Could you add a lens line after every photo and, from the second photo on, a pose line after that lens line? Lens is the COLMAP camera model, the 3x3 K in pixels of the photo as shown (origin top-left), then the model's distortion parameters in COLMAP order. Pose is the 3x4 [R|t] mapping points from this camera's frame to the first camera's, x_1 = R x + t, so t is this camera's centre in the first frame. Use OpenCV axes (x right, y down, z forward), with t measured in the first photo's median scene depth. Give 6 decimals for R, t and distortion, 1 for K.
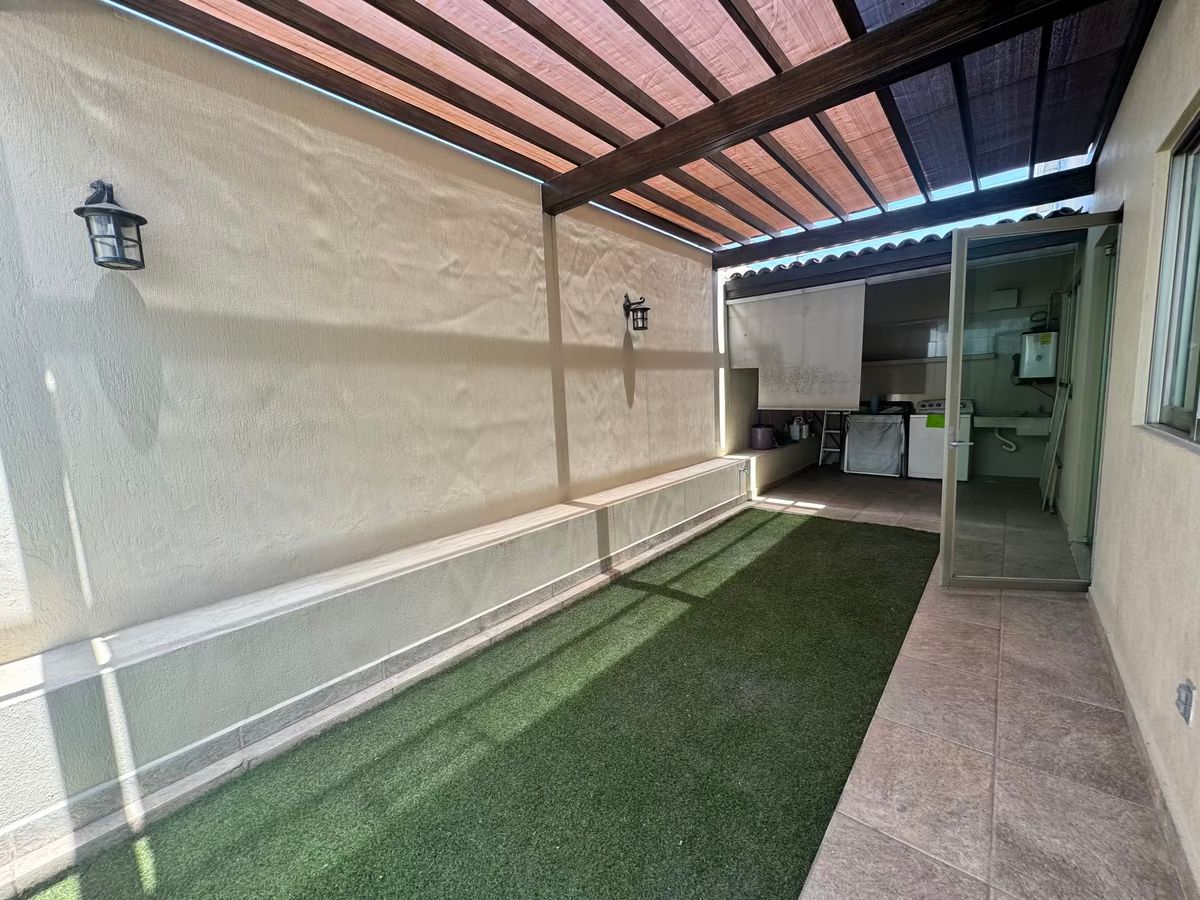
lens RADIAL K [[477.5, 0, 600.0], [0, 477.5, 450.0], [0, 0, 1]] dist [-0.002490, -0.000084]
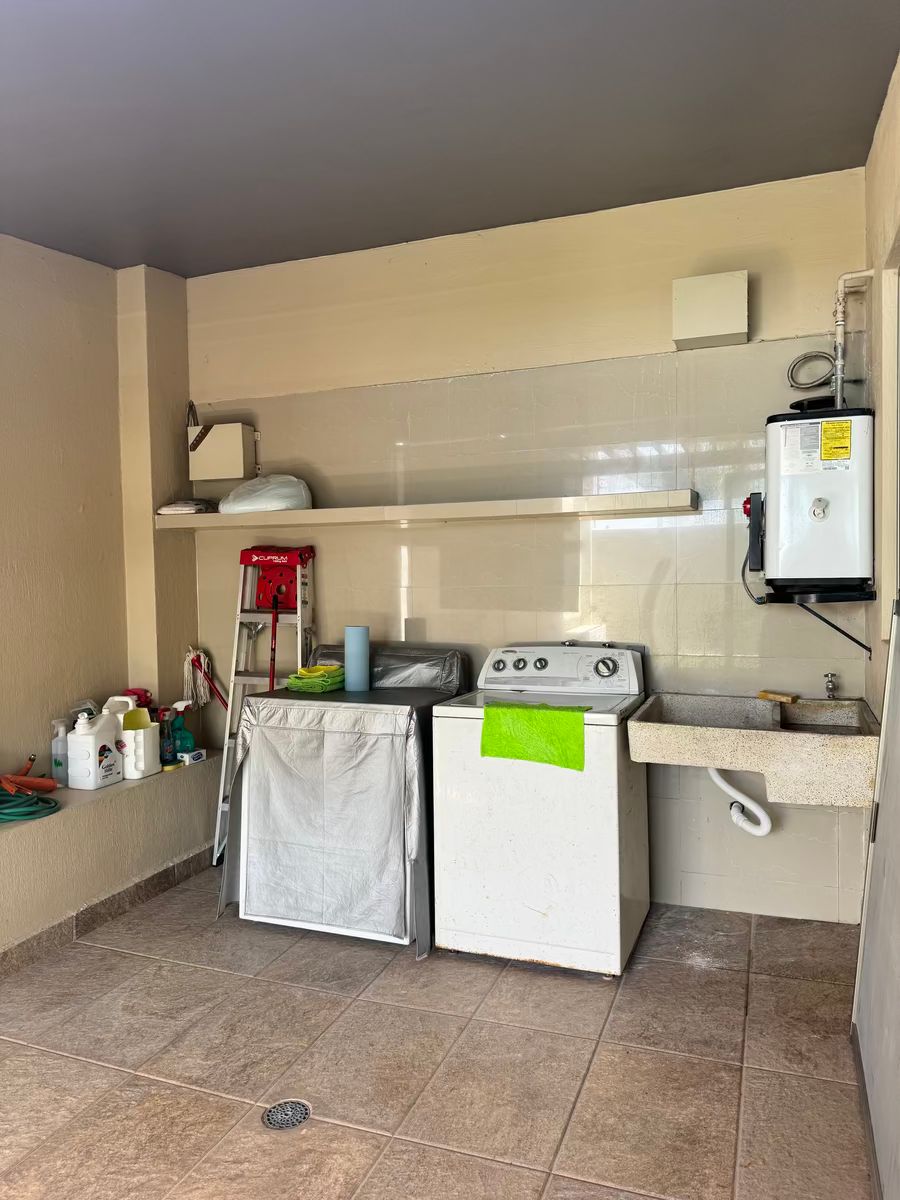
lens RADIAL K [[851.5, 0, 450.0], [0, 851.5, 600.0], [0, 0, 1]] dist [0.034460, -0.004272]
pose [[0.943977, 0.016804, 0.329583, 0.536180], [0.015719, 0.995280, -0.095767, -0.092186], [-0.329636, 0.095582, 0.939257, 0.587474]]
